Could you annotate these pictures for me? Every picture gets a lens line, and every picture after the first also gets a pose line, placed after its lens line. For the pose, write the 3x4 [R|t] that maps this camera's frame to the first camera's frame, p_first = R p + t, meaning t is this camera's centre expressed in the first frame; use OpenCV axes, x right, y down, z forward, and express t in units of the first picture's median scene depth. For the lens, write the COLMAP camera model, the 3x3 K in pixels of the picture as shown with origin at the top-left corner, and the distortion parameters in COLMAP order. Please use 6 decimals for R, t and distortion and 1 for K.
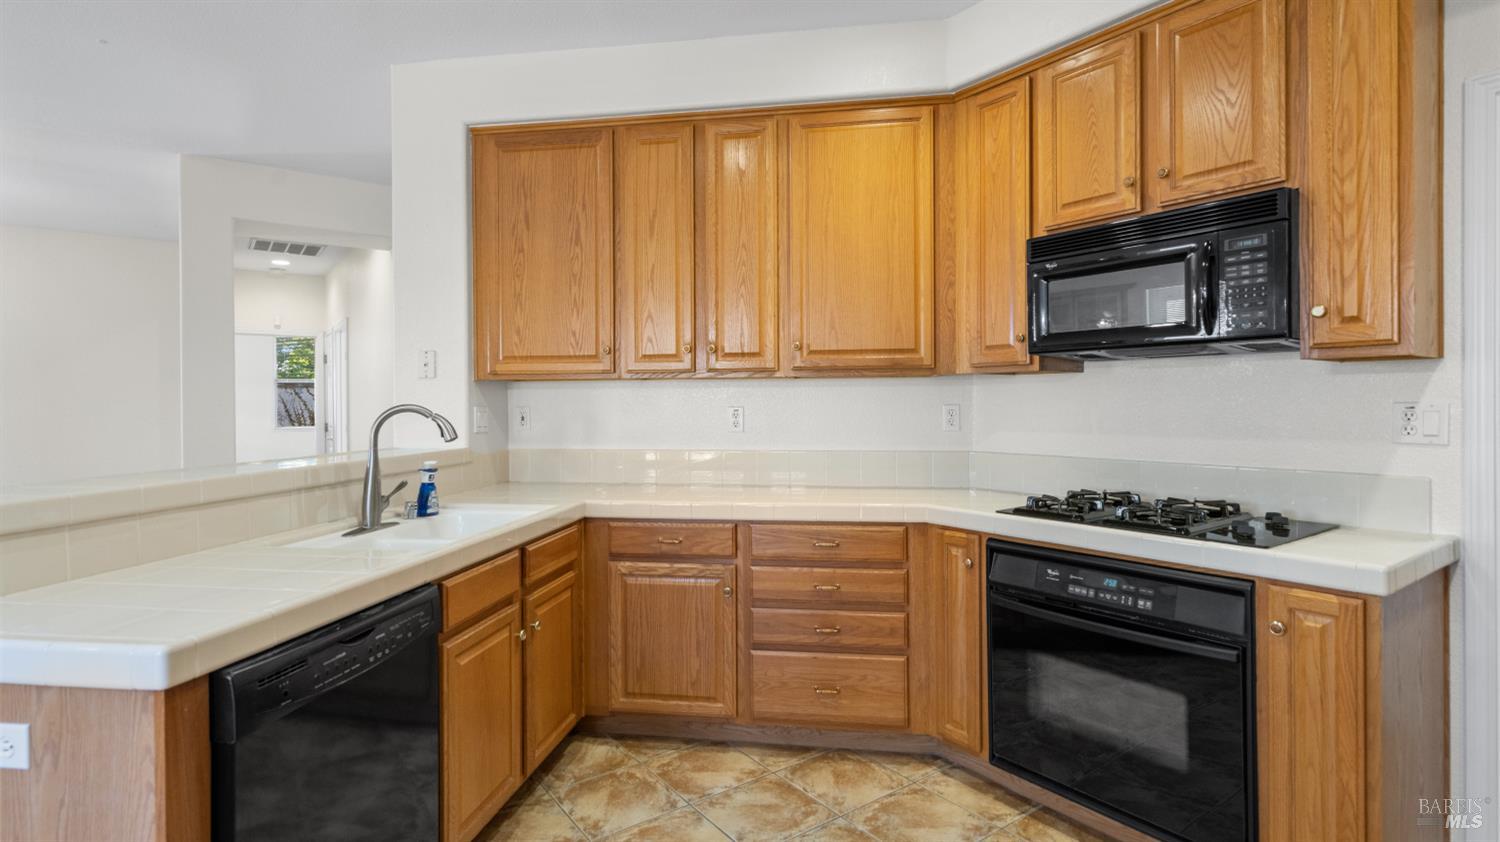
lens RADIAL K [[738.8, 0, 743.3], [0, 738.8, 404.8], [0, 0, 1]] dist [0.002313, 0.000645]
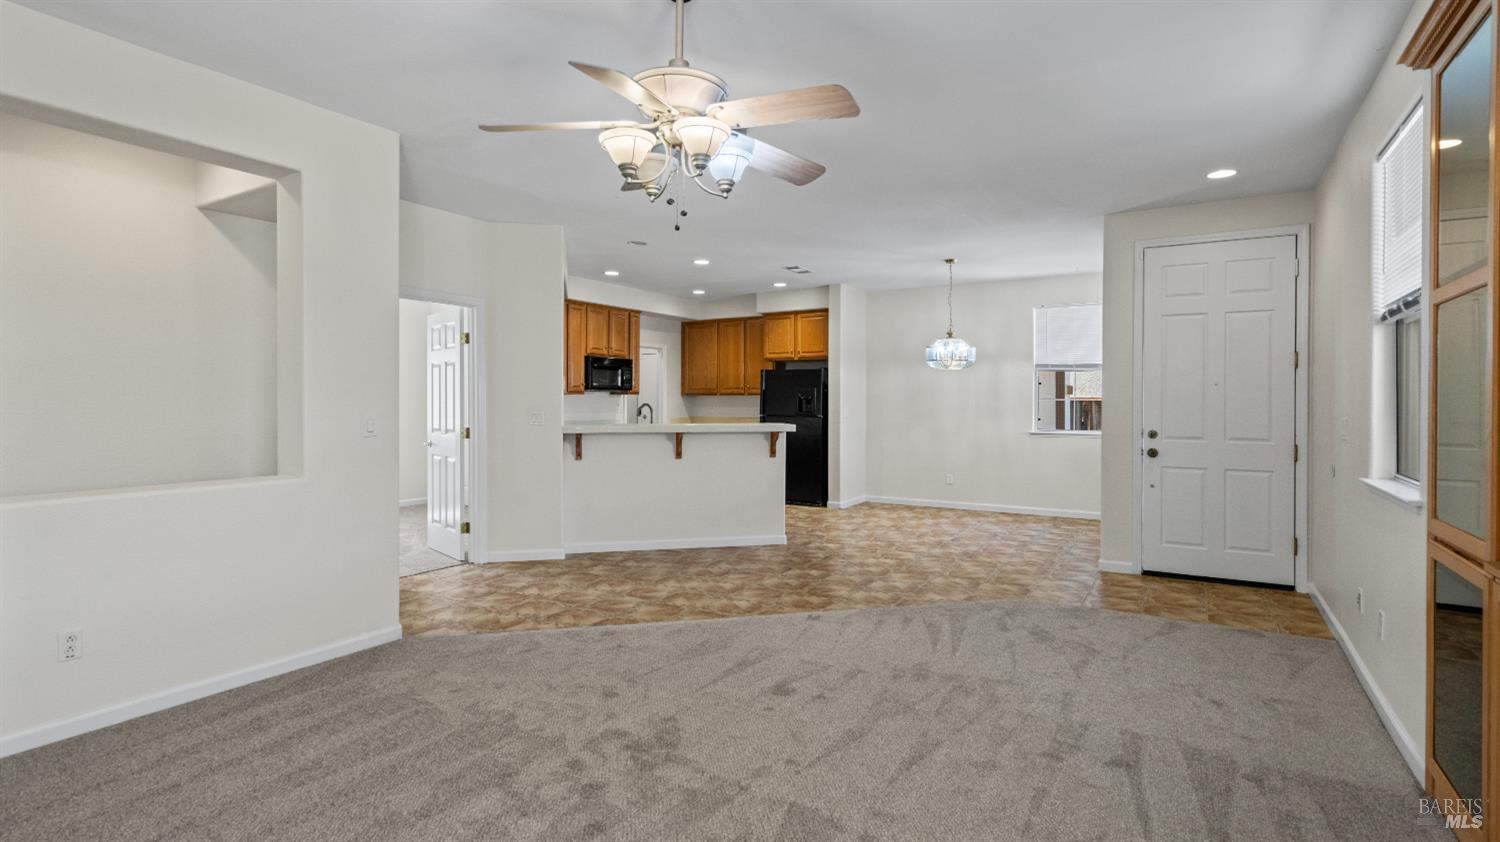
lens RADIAL K [[723.7, 0, 748.2], [0, 723.7, 405.7], [0, 0, 1]] dist [-0.000162, 0.000340]
pose [[-0.372606, 0.002010, 0.927988, -2.930689], [0.004074, 0.999992, -0.000531, 0.010928], [-0.927981, 0.003583, -0.372611, 1.533755]]
